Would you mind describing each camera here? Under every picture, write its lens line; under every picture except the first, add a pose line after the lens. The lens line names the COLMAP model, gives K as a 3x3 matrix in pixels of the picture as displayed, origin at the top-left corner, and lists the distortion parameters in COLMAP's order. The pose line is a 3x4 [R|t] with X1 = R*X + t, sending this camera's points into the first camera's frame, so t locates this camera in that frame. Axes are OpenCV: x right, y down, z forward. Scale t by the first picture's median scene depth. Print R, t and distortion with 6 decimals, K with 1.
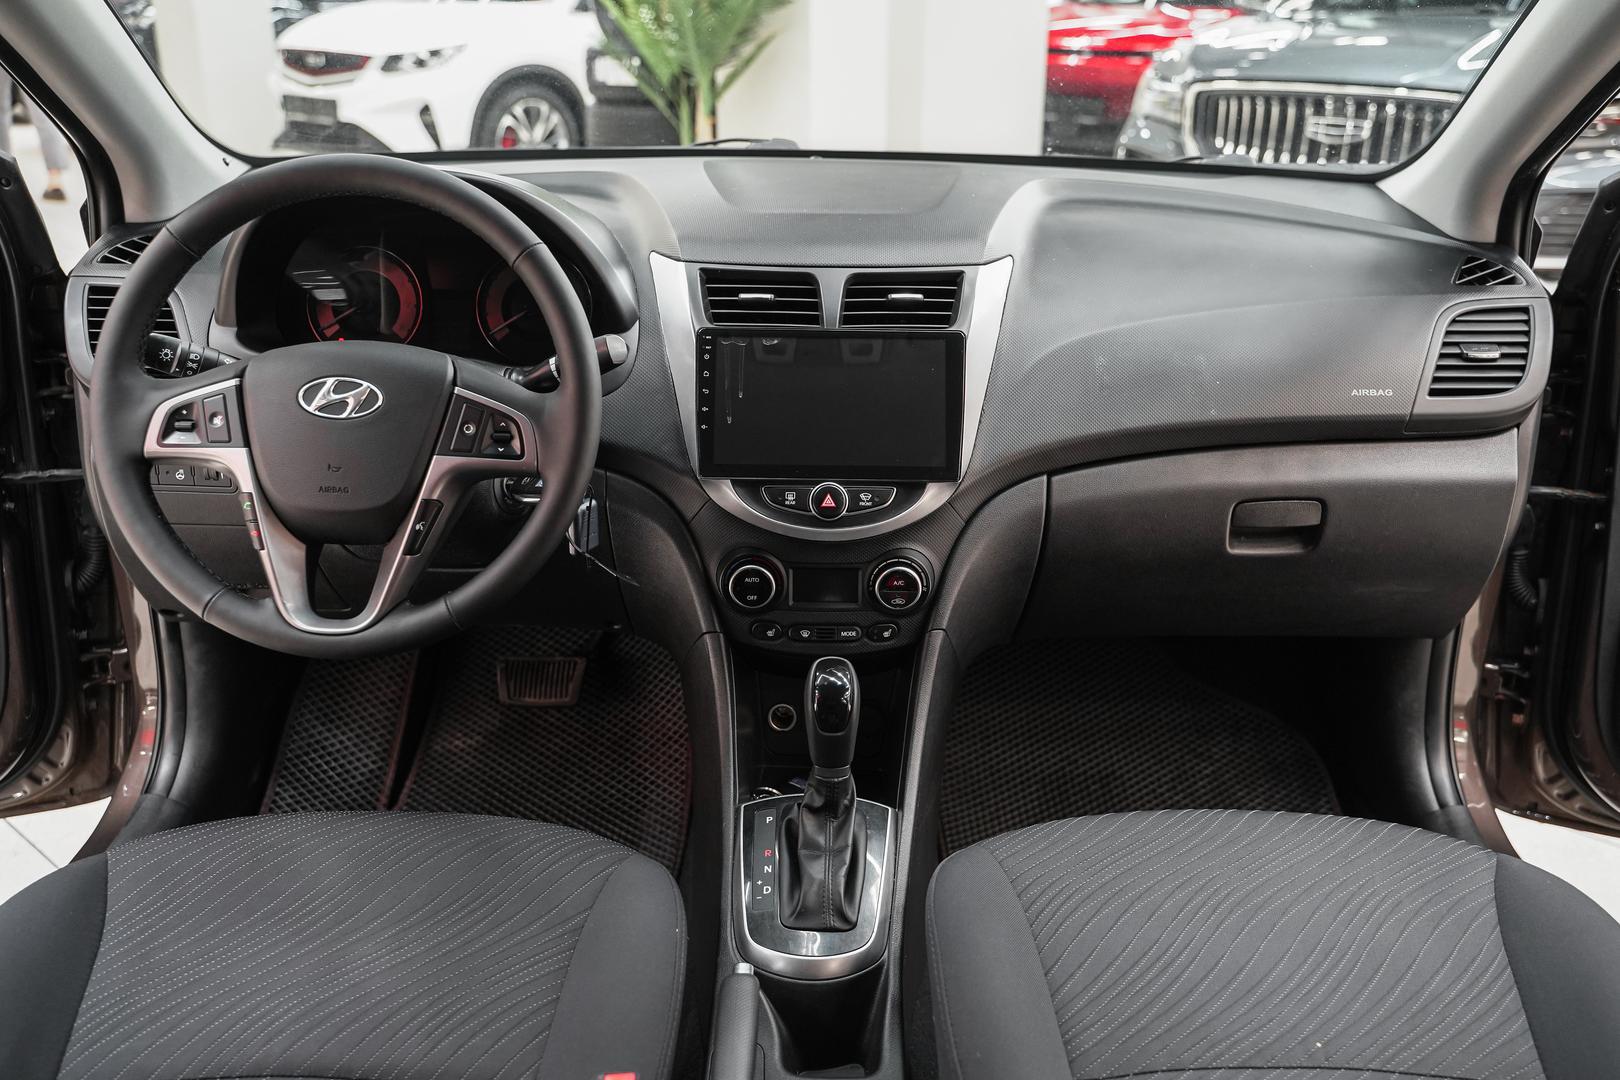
lens RADIAL K [[1308.7, 0, 816.2], [0, 1308.7, 520.0], [0, 0, 1]] dist [-0.007710, -0.001049]
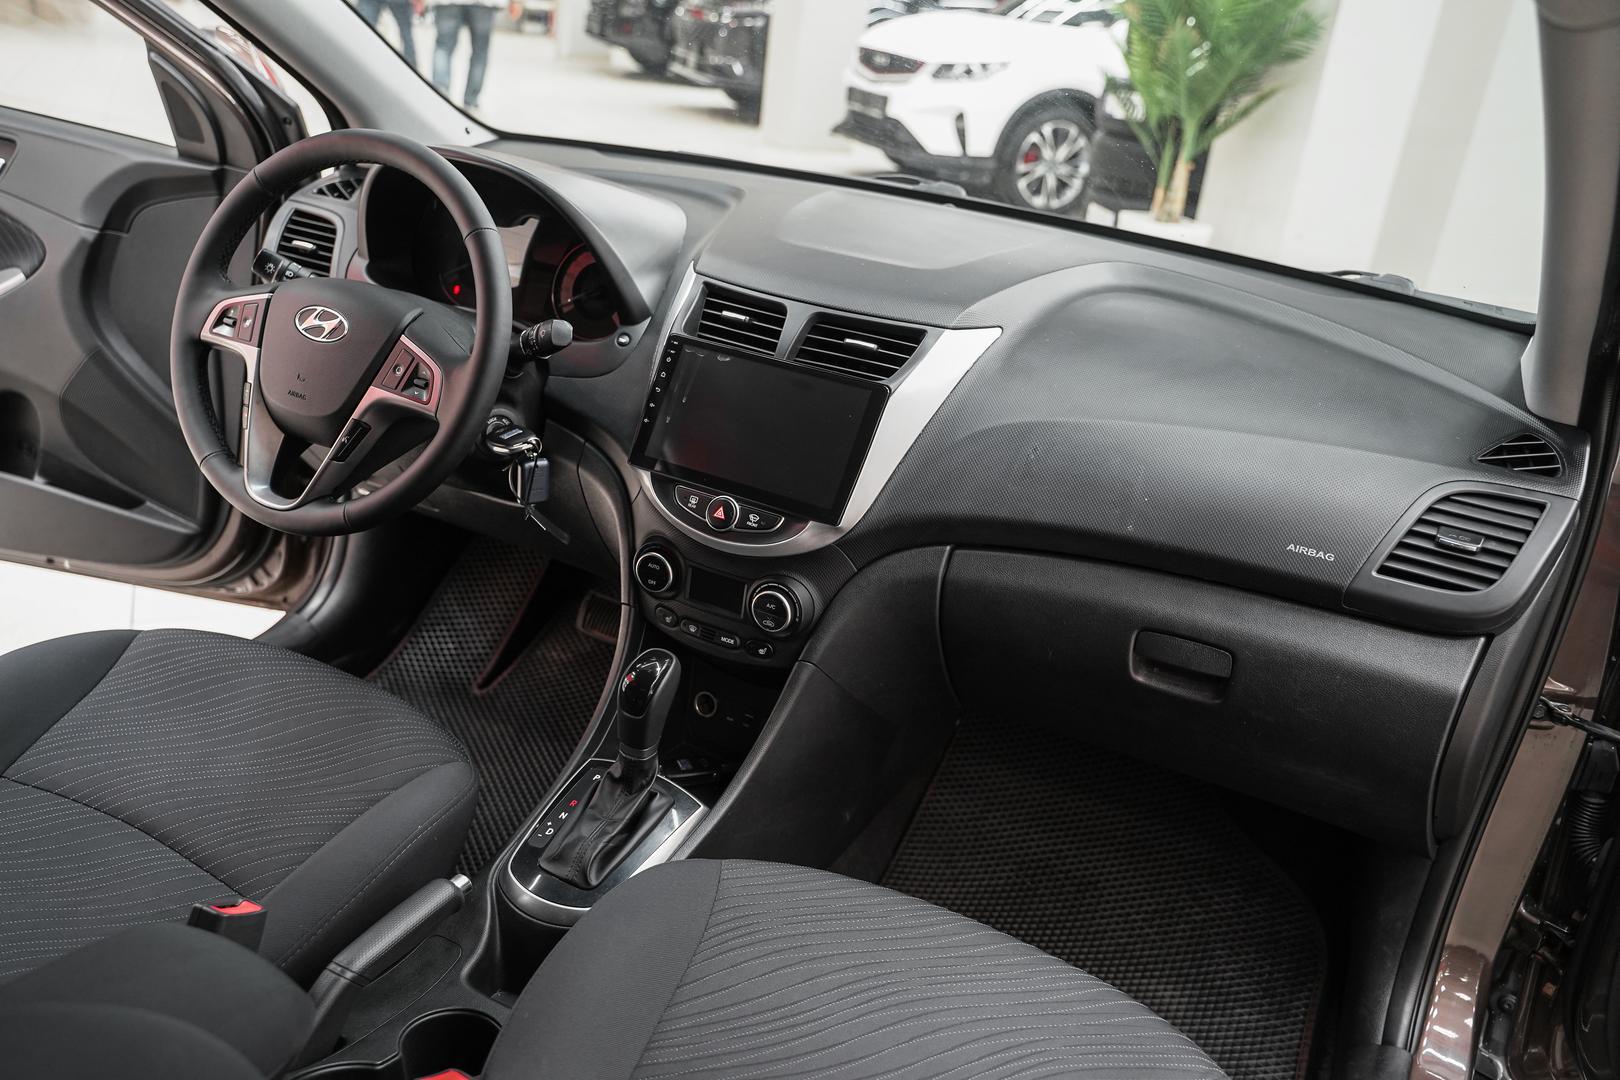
lens RADIAL K [[1276.3, 0, 799.3], [0, 1276.3, 542.4], [0, 0, 1]] dist [-0.015672, 0.005601]
pose [[0.887838, 0.259336, -0.380115, 0.449927], [-0.255492, 0.964852, 0.061524, -0.068796], [0.382710, 0.042493, 0.922891, 0.058735]]
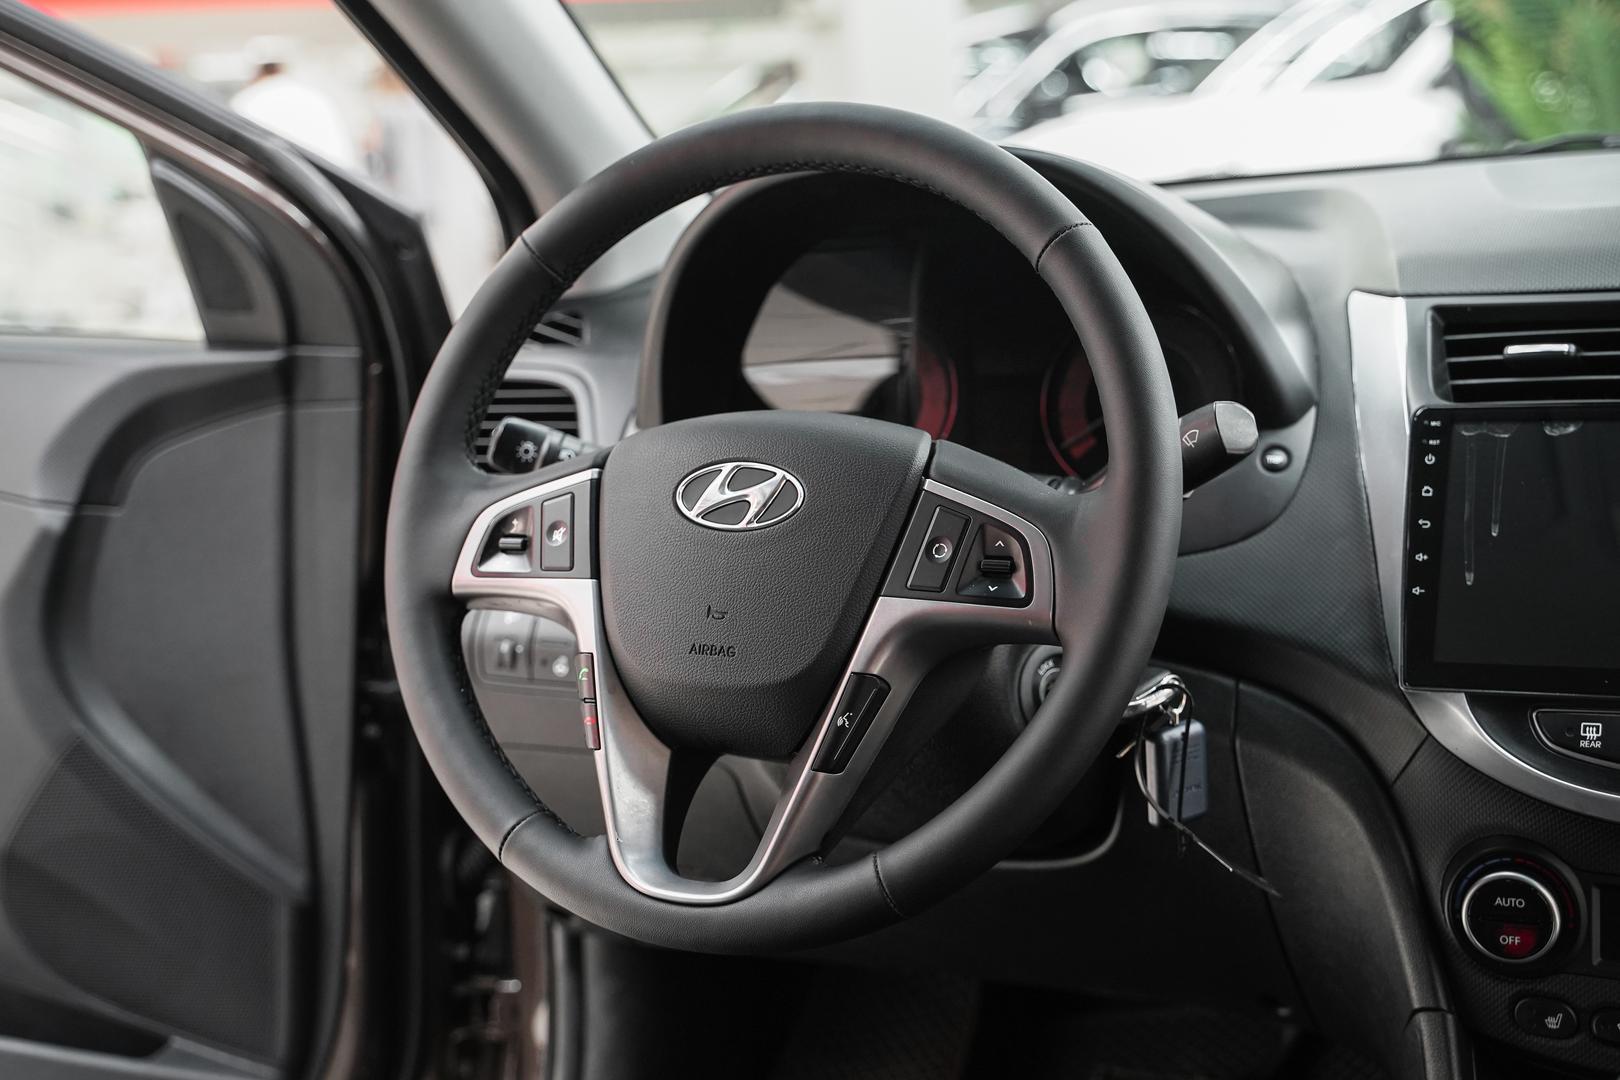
lens RADIAL K [[2192.6, 0, 771.6], [0, 2192.6, 515.7], [0, 0, 1]] dist [0.004409, -0.000858]
pose [[0.888937, -0.003670, -0.458014, 0.080569], [-0.086566, 0.980600, -0.175869, 0.070886], [0.449774, 0.195985, 0.871374, 0.126472]]
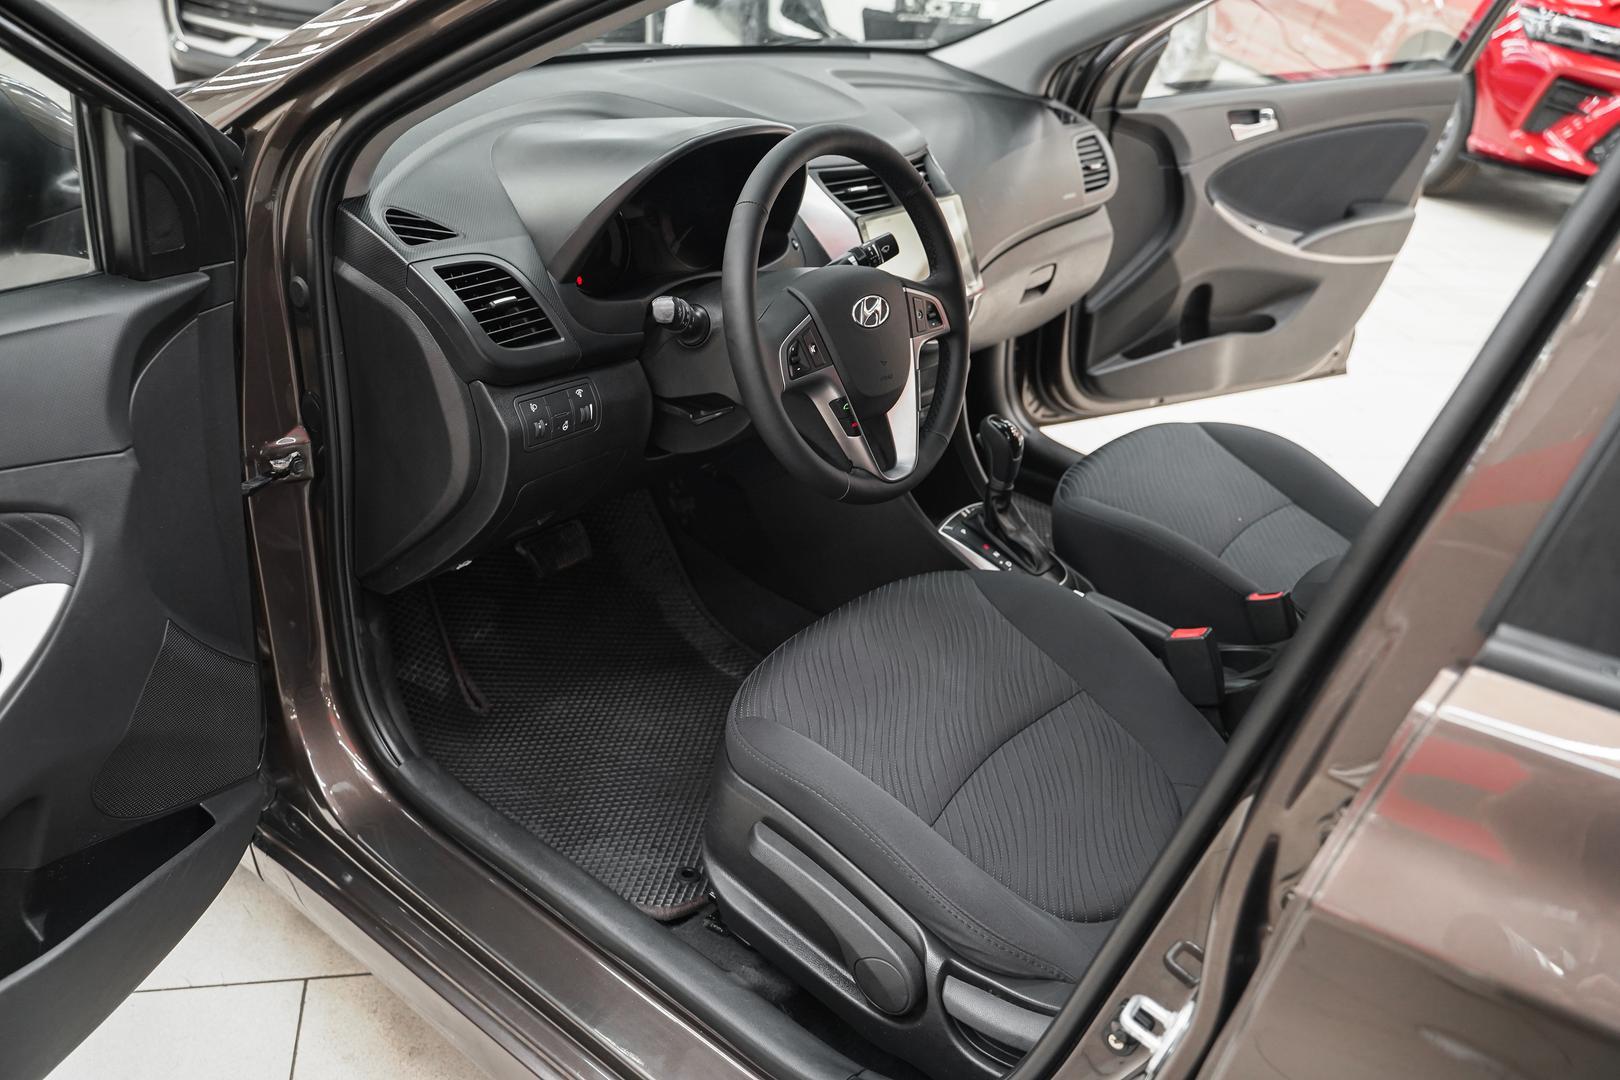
lens RADIAL K [[1276.3, 0, 799.3], [0, 1276.3, 542.4], [0, 0, 1]] dist [-0.015672, 0.005601]
pose [[0.624026, -0.333709, 0.706562, -1.170888], [0.193343, 0.942045, 0.274170, -0.200812], [-0.757107, -0.034480, 0.652381, 0.150696]]
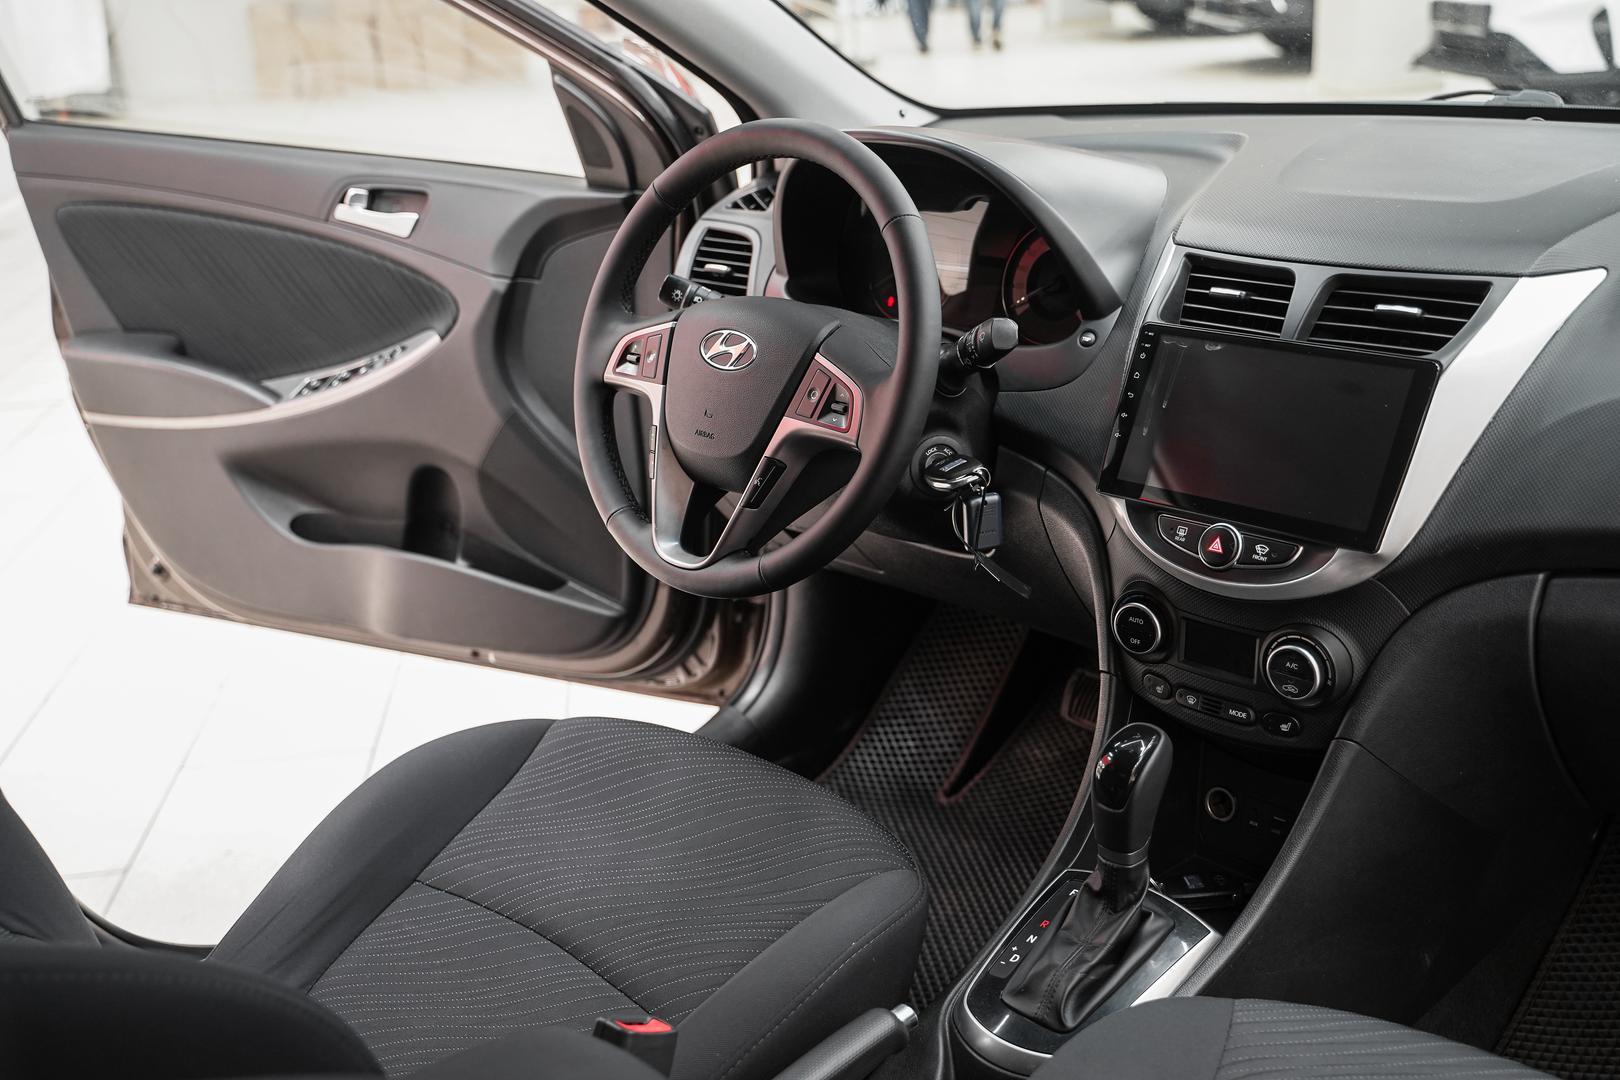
lens RADIAL K [[1648.5, 0, 810.0], [0, 1648.5, 540.0], [0, 0, 1]] dist [-0.007860, 0.003121]
pose [[0.712640, 0.190779, -0.675091, 0.503355], [-0.186075, 0.979248, 0.080308, -0.051089], [0.676403, 0.068387, 0.733350, 0.063585]]
